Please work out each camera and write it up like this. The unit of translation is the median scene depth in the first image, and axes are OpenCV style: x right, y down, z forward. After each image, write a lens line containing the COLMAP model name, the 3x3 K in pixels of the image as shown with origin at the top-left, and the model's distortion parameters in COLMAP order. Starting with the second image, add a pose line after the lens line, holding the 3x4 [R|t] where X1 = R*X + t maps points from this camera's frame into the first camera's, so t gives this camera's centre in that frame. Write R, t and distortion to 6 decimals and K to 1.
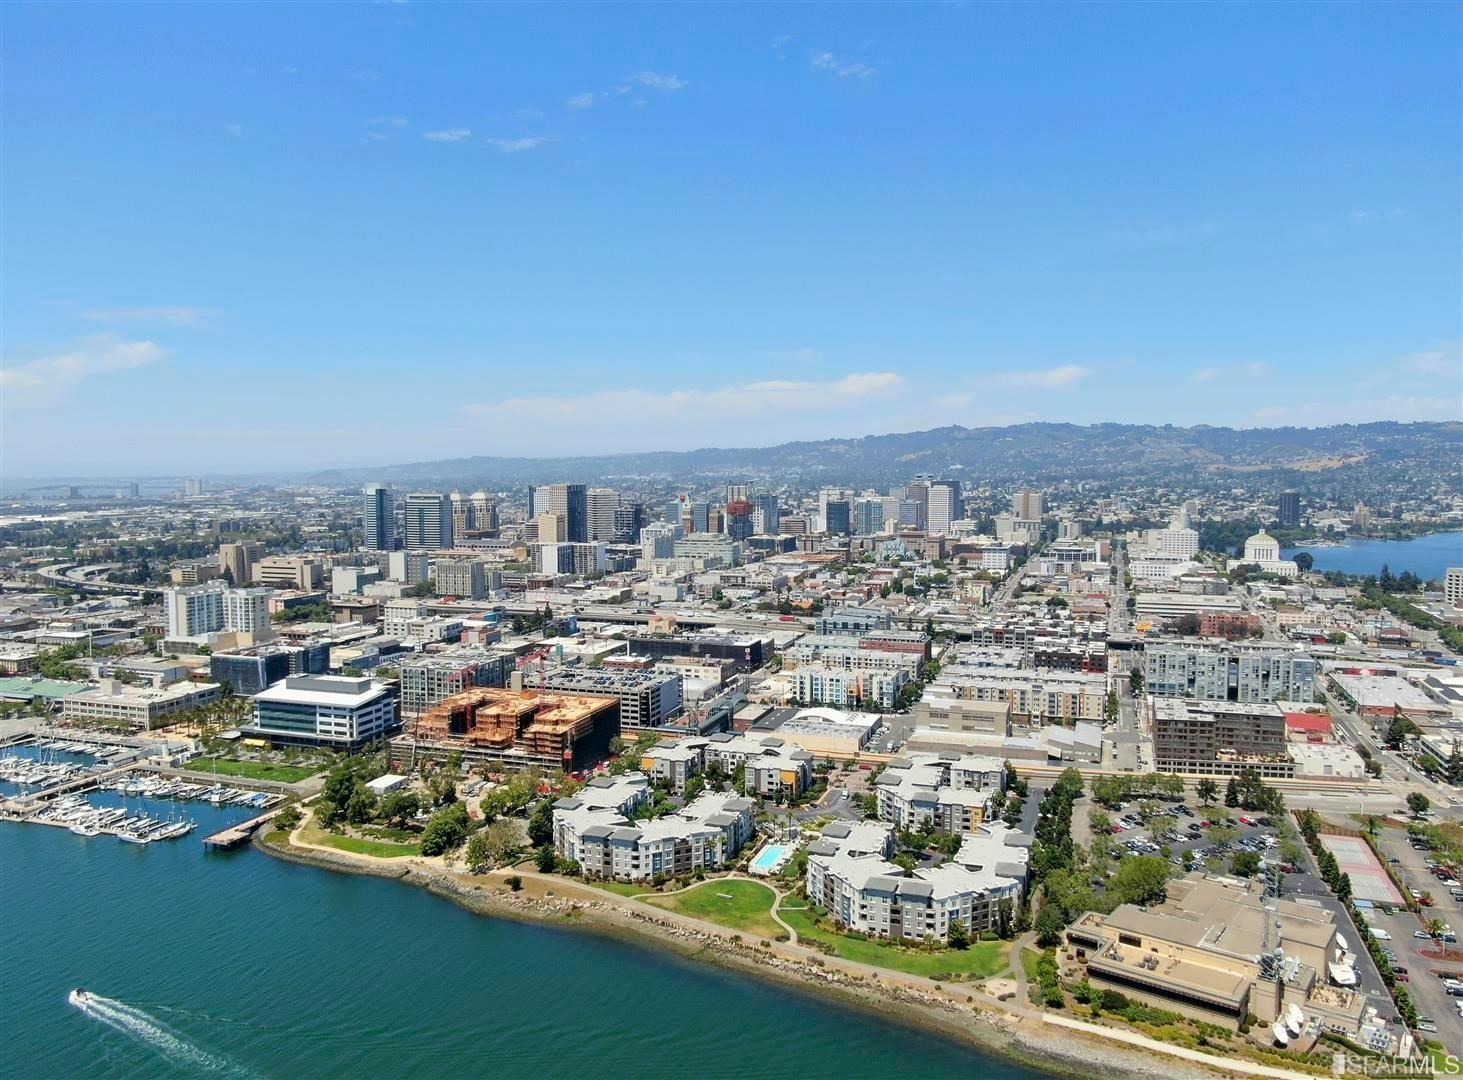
lens RADIAL K [[1082.0, 0, 731.5], [0, 1082.0, 540.0], [0, 0, 1]] dist [-0.002721, -0.003867]
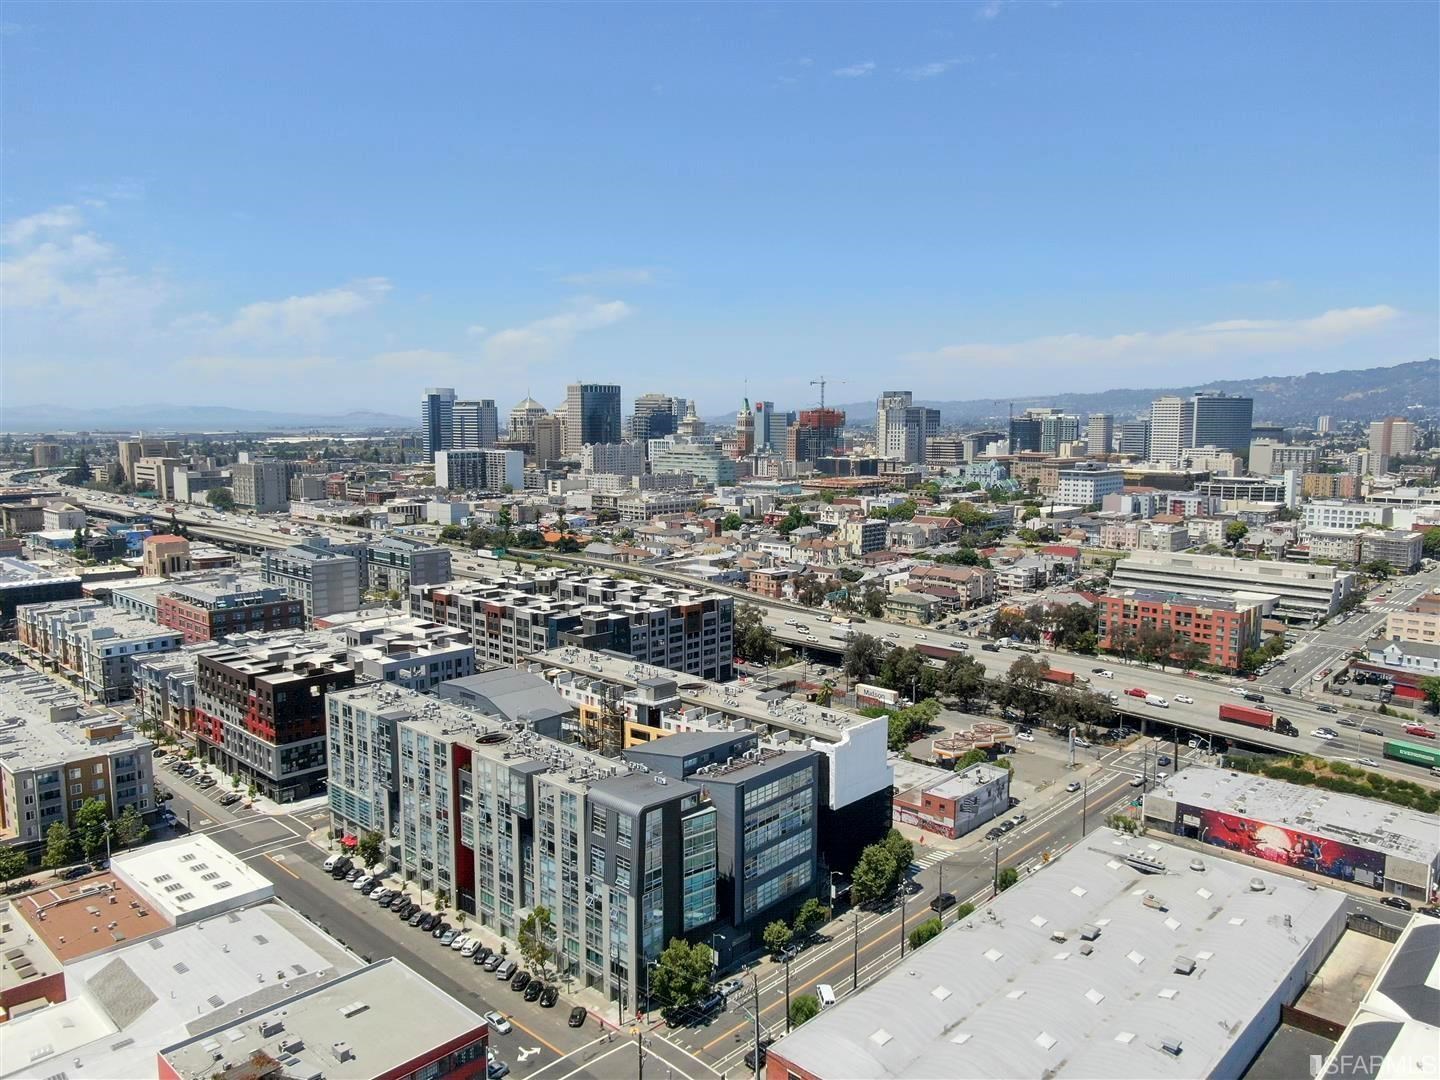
lens RADIAL K [[1049.4, 0, 720.0], [0, 1049.4, 540.0], [0, 0, 1]] dist [-0.006464, -0.001941]
pose [[0.913502, 0.052352, -0.403452, 0.176922], [-0.031612, 0.997822, 0.057899, 0.010489], [0.405604, -0.040137, 0.913167, 0.219054]]
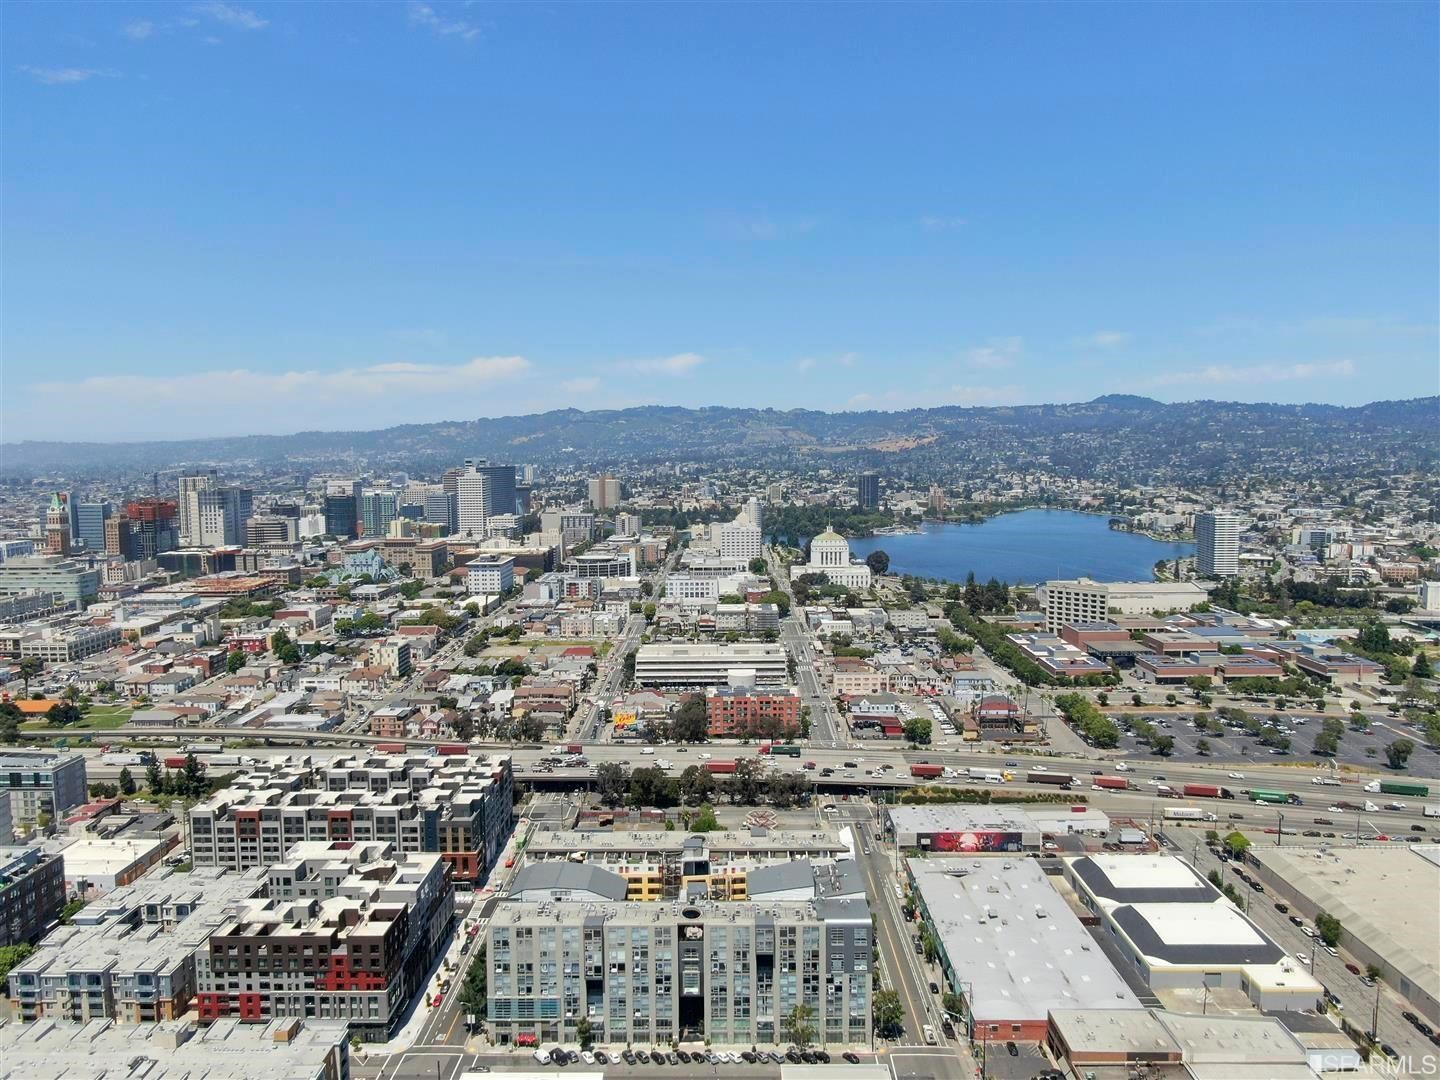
lens RADIAL K [[1049.4, 0, 720.0], [0, 1049.4, 540.0], [0, 0, 1]] dist [-0.006464, -0.001941]
pose [[0.946411, -0.034284, 0.321140, 0.099763], [0.028501, 0.999336, 0.022694, -0.011460], [-0.321705, -0.012325, 0.946760, 0.177632]]
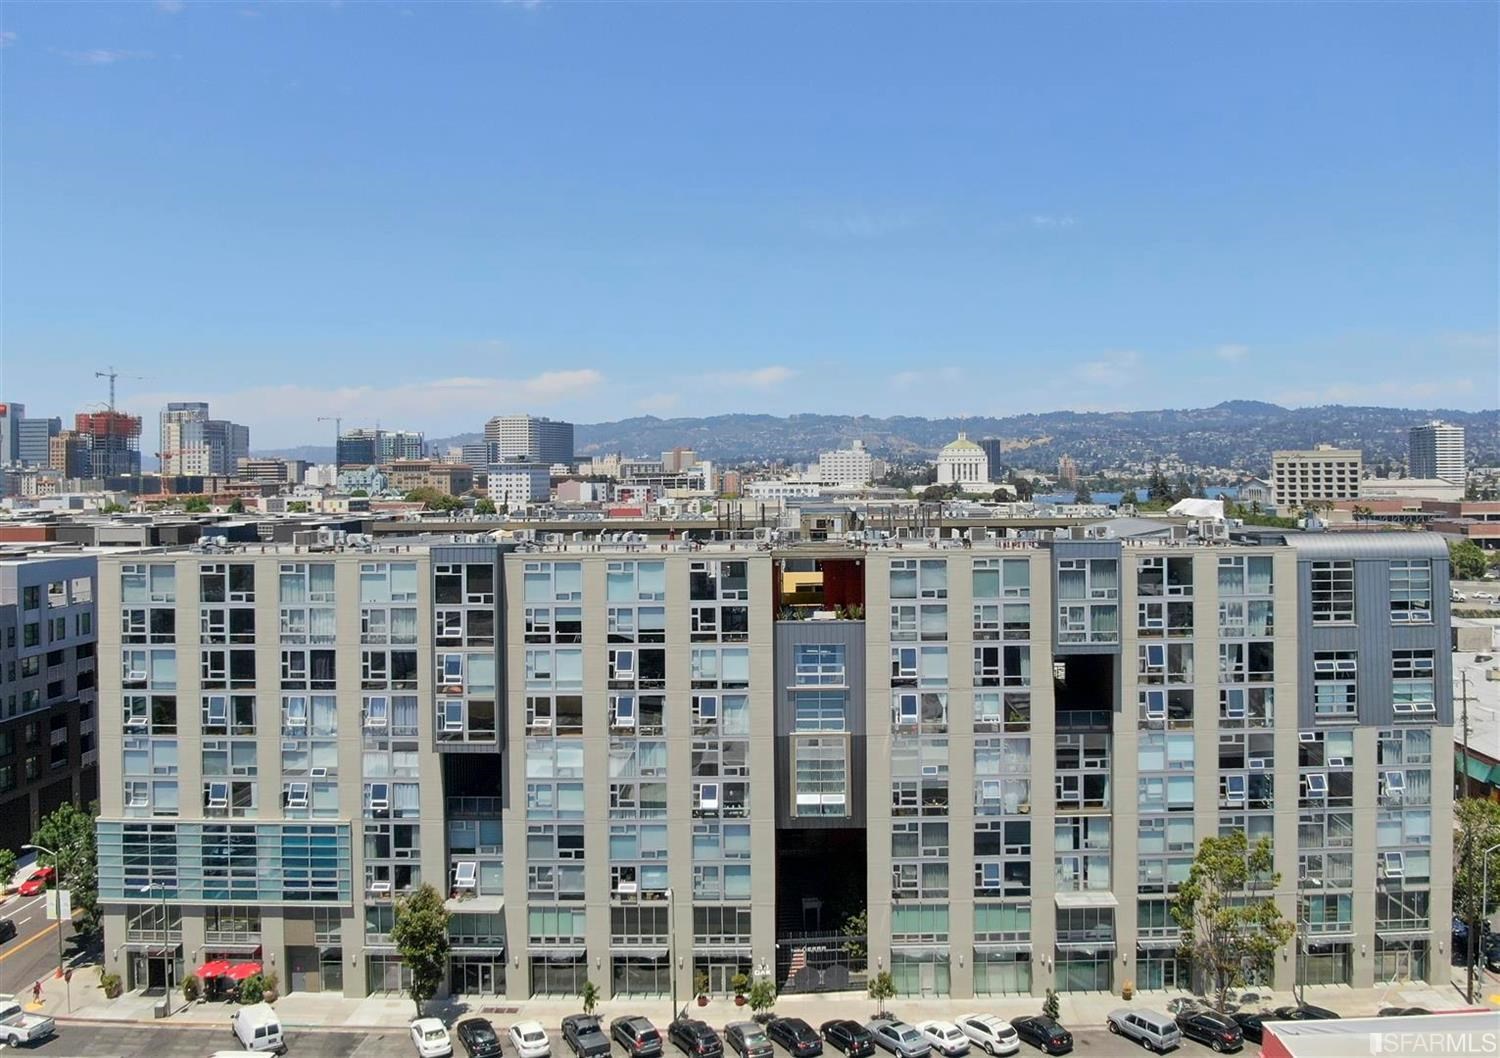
lens RADIAL K [[1137.1, 0, 837.4], [0, 1137.1, 454.5], [0, 0, 1]] dist [-0.066963, 0.005680]
pose [[0.938602, 0.000059, 0.345001, 0.119387], [0.029093, 0.996425, -0.079320, 0.030162], [-0.343772, 0.084487, 0.935245, 0.249190]]
